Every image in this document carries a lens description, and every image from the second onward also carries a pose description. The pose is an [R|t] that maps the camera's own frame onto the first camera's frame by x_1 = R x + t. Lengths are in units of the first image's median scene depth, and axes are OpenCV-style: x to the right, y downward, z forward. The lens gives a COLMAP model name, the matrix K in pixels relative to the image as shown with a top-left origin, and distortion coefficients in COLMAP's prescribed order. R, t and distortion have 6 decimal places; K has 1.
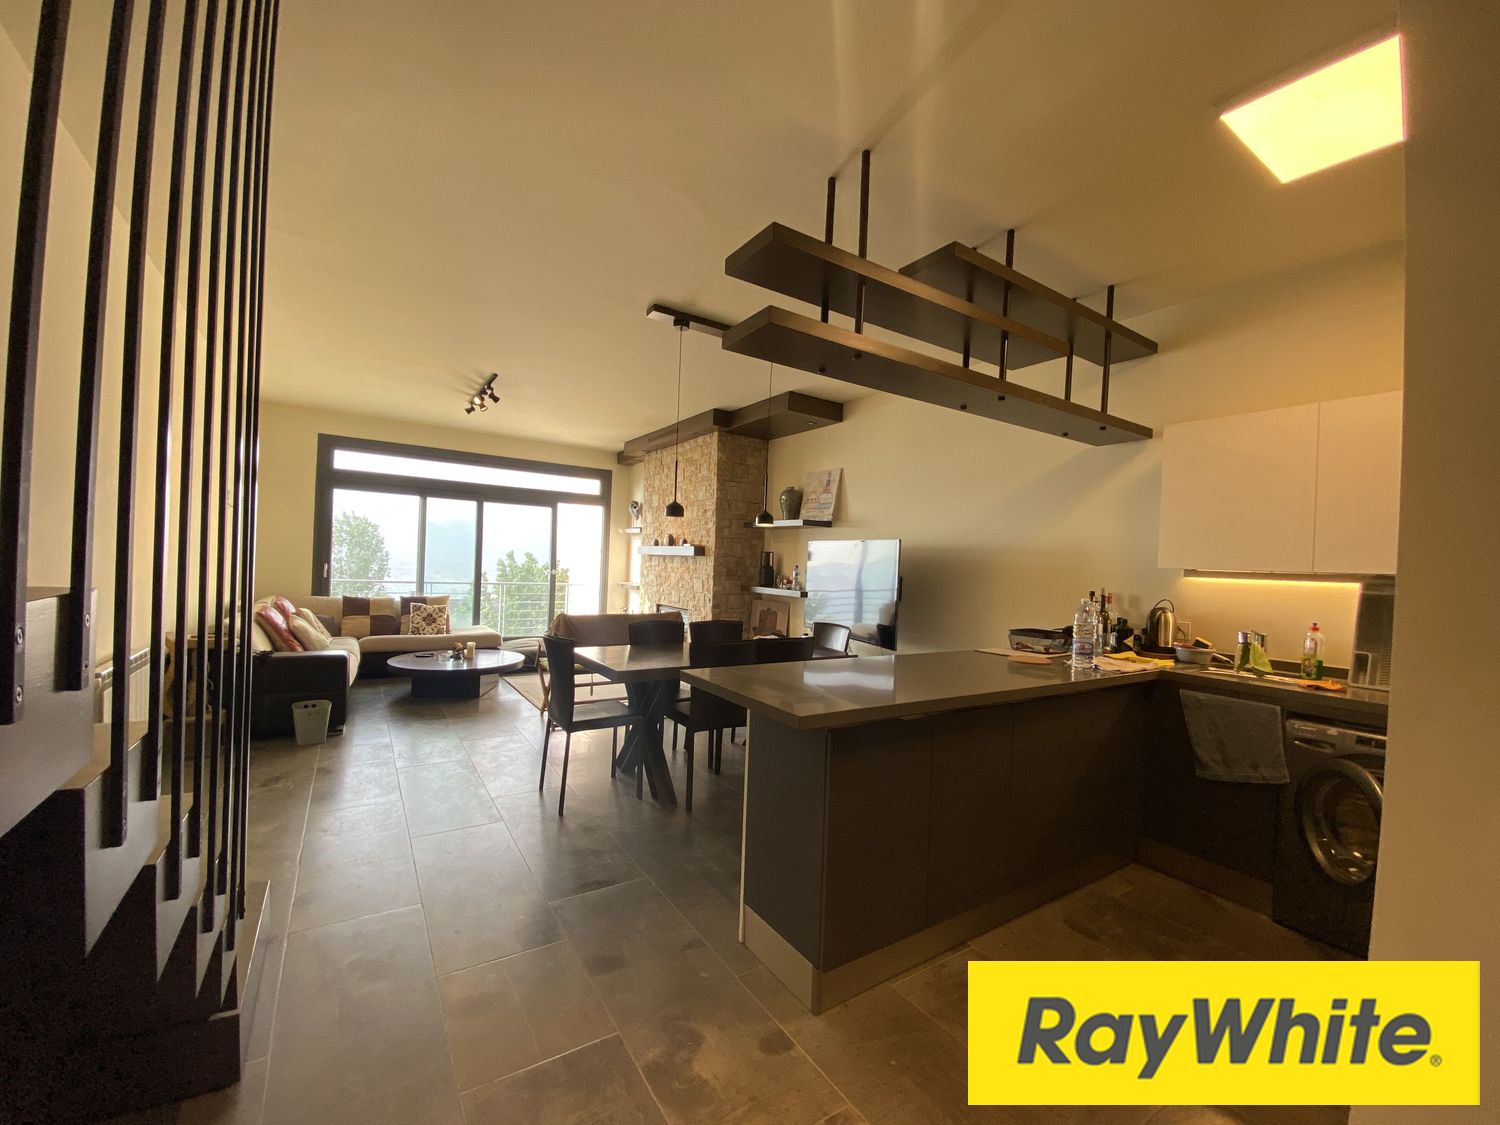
lens RADIAL K [[623.5, 0, 750.0], [0, 623.5, 562.5], [0, 0, 1]] dist [0.028509, -0.019716]
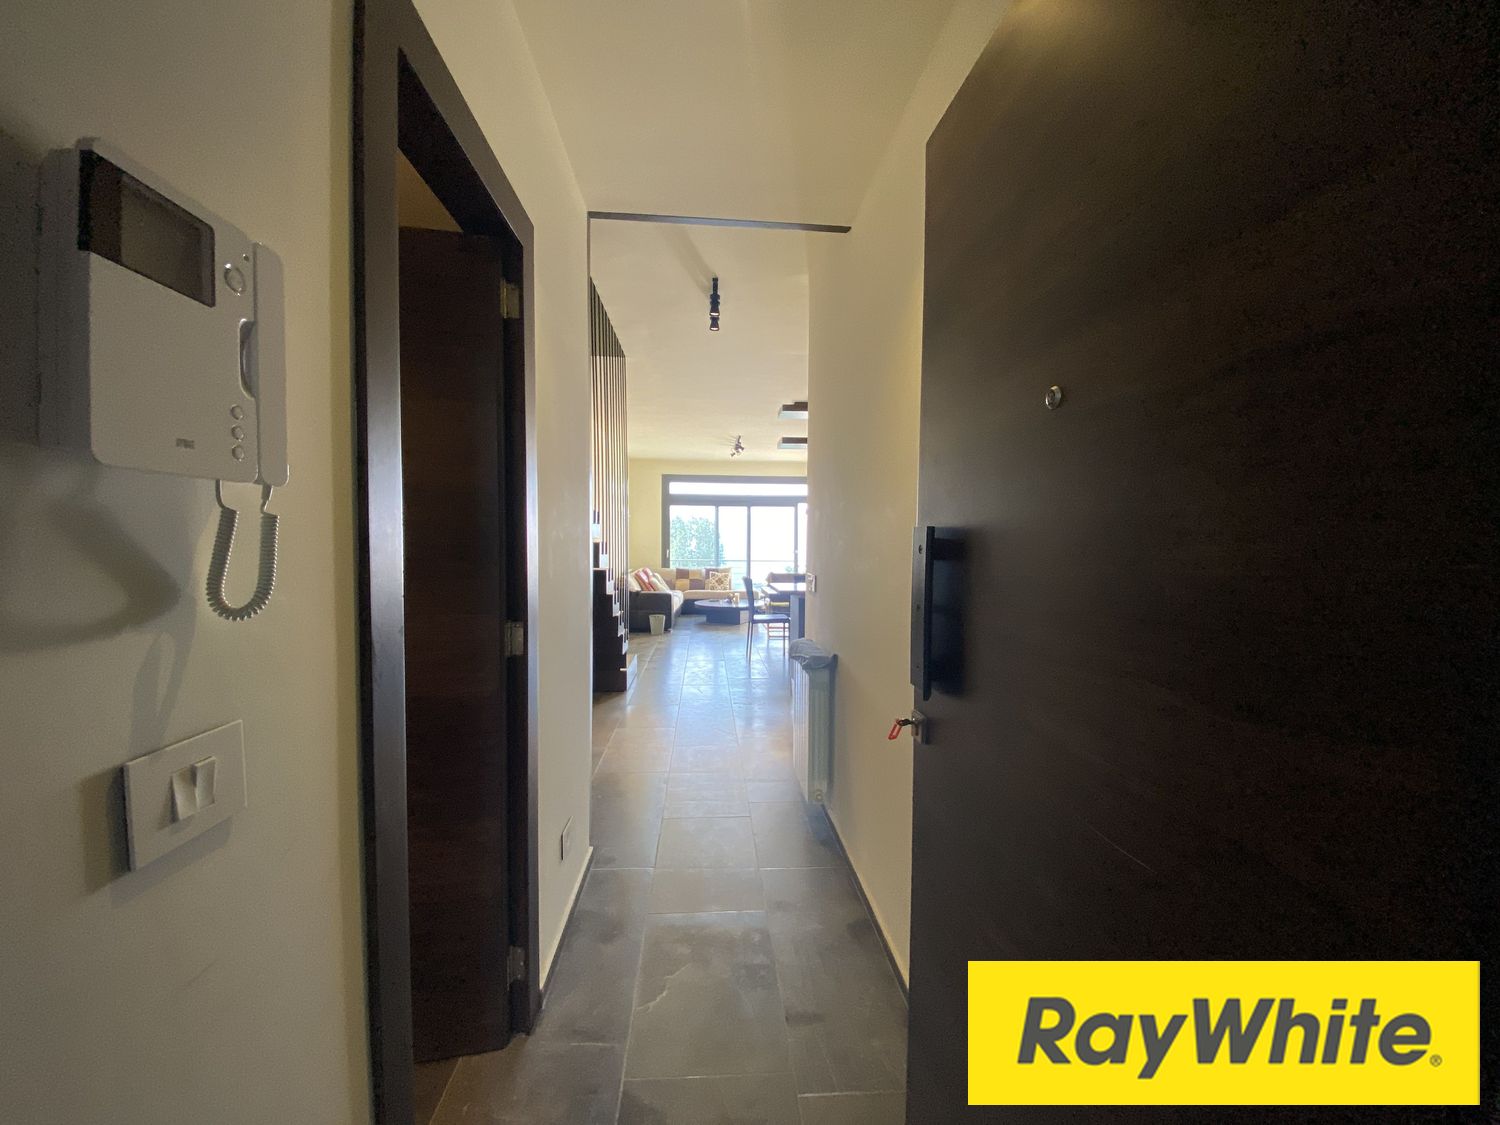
lens RADIAL K [[623.5, 0, 750.0], [0, 623.5, 562.5], [0, 0, 1]] dist [0.028509, -0.019716]
pose [[0.879123, -0.020011, -0.476174, 0.360062], [0.029808, 0.999471, 0.013030, 0.023358], [0.475661, -0.025649, 0.879255, -0.423694]]
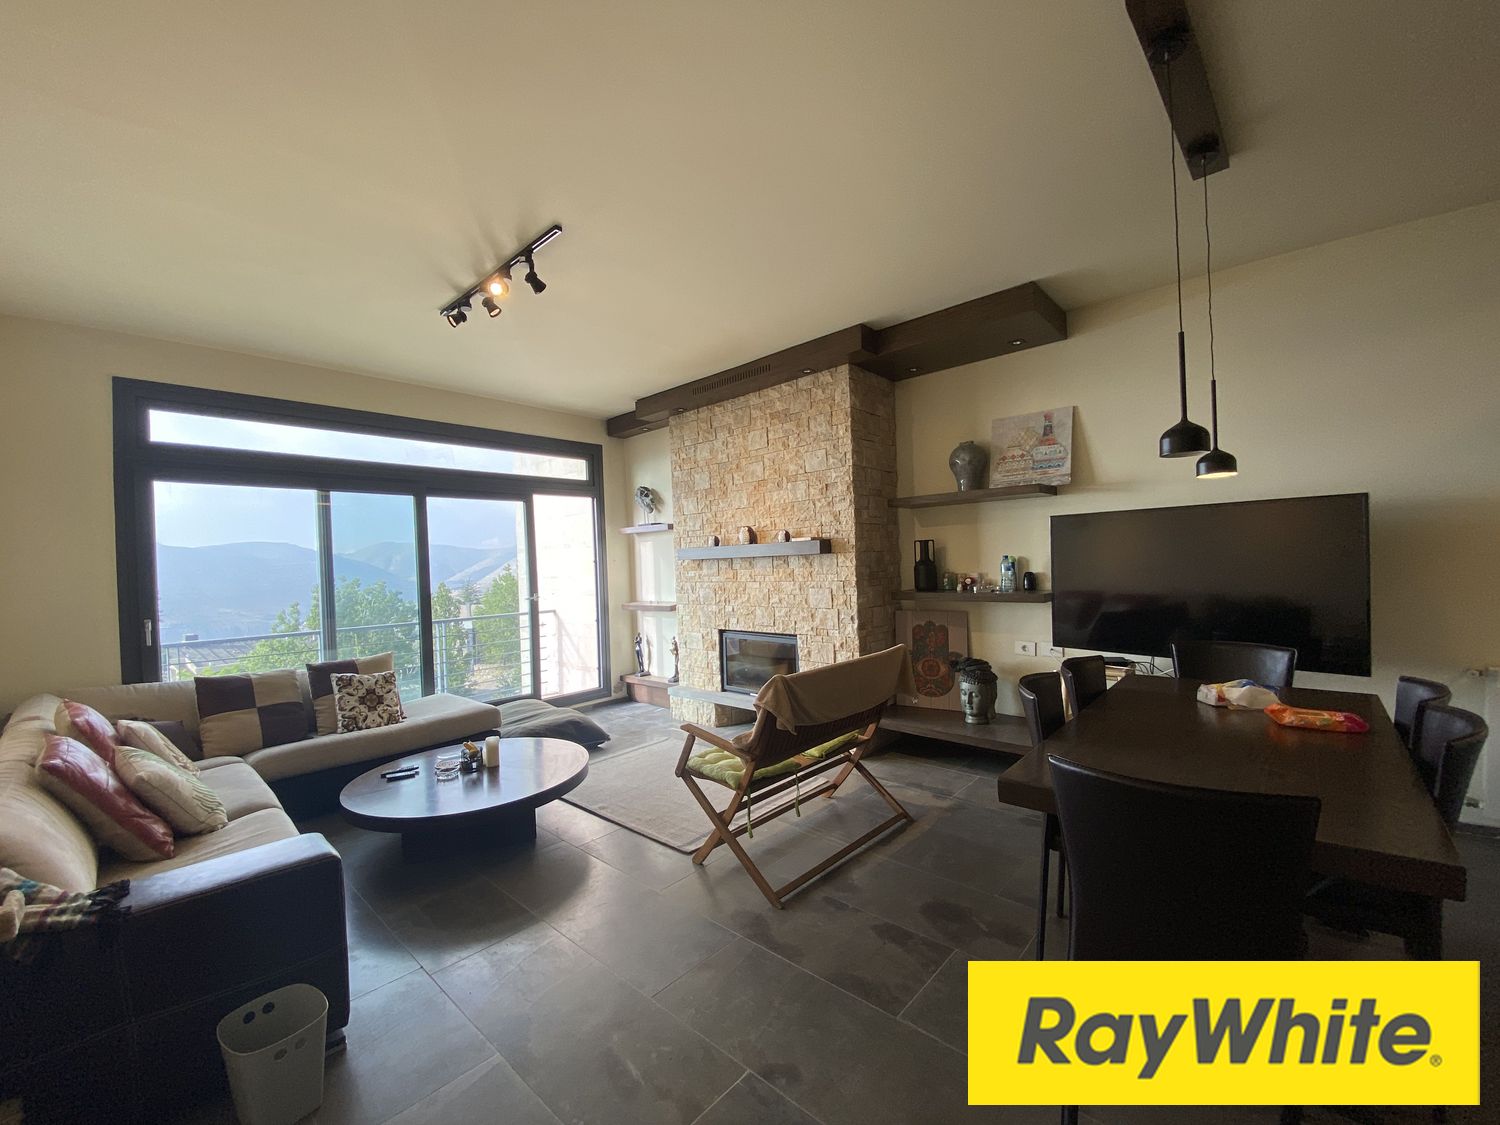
lens RADIAL K [[623.5, 0, 750.0], [0, 623.5, 562.5], [0, 0, 1]] dist [0.028509, -0.019716]
pose [[0.966422, -0.076552, 0.245292, -0.327353], [0.076561, 0.997020, 0.009515, -0.013939], [-0.245289, 0.009585, 0.969403, 0.378817]]
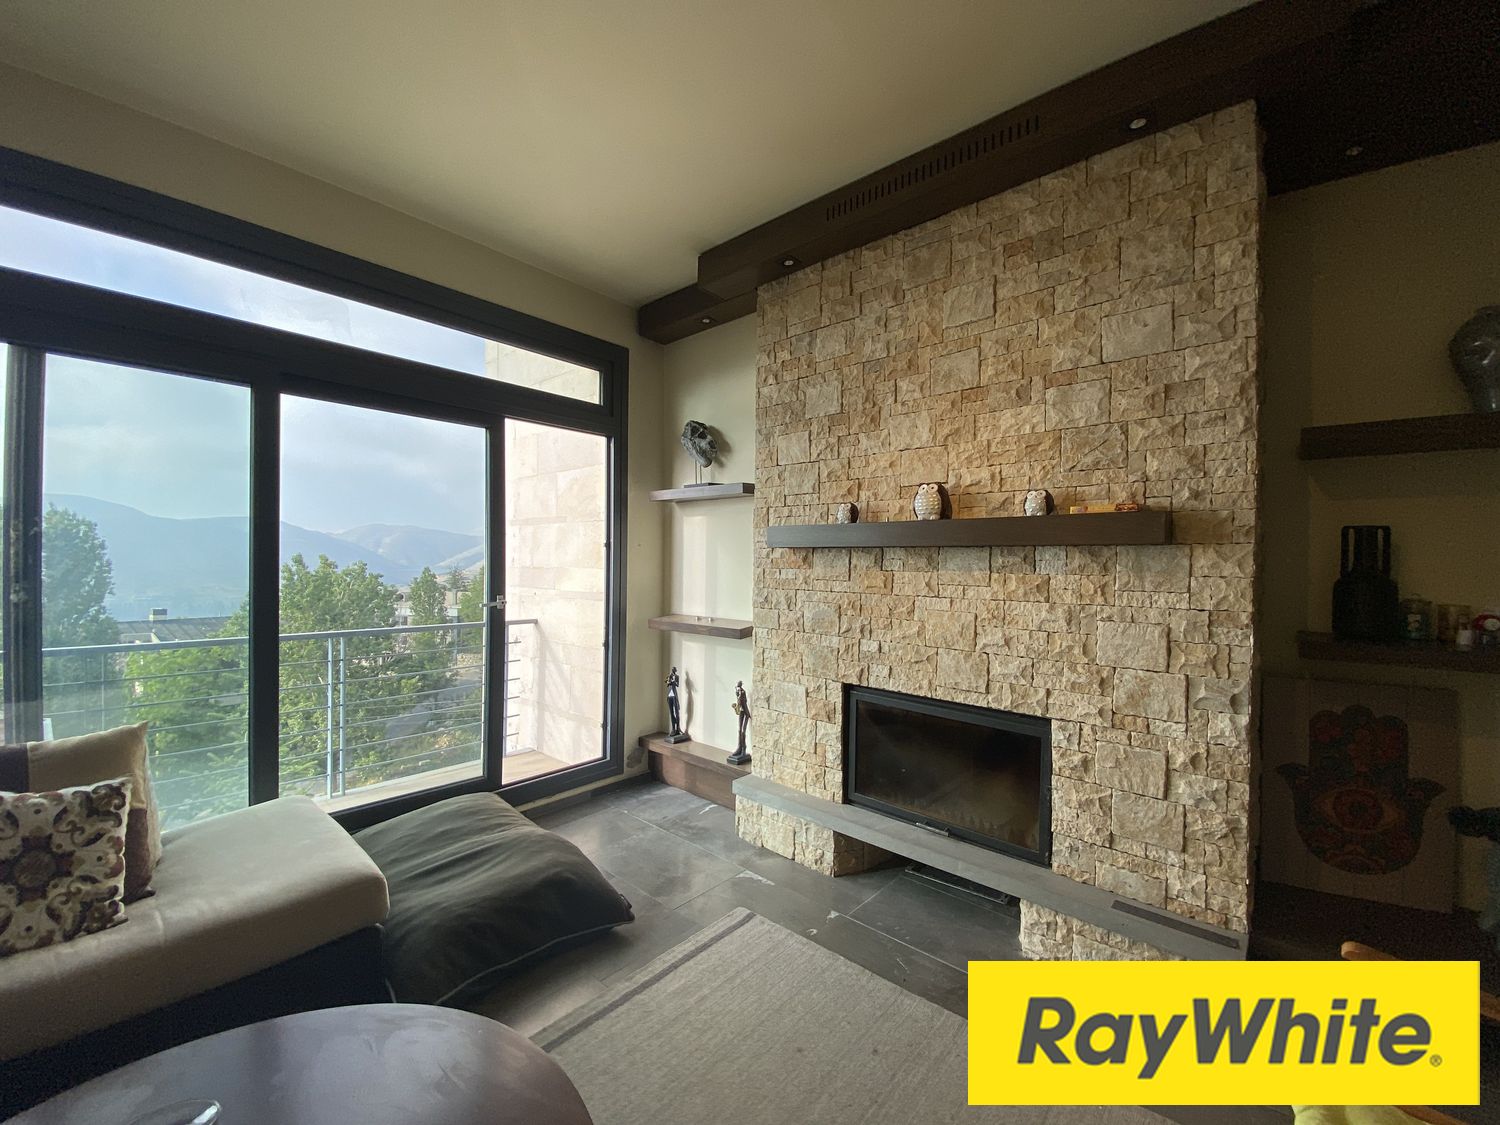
lens RADIAL K [[615.2, 0, 750.0], [0, 615.2, 562.5], [0, 0, 1]] dist [0.000684, -0.018630]
pose [[0.965534, -0.027966, 0.258772, -0.341287], [0.026282, 0.999605, 0.009967, -0.010448], [-0.258948, -0.002823, 0.965887, 0.789029]]
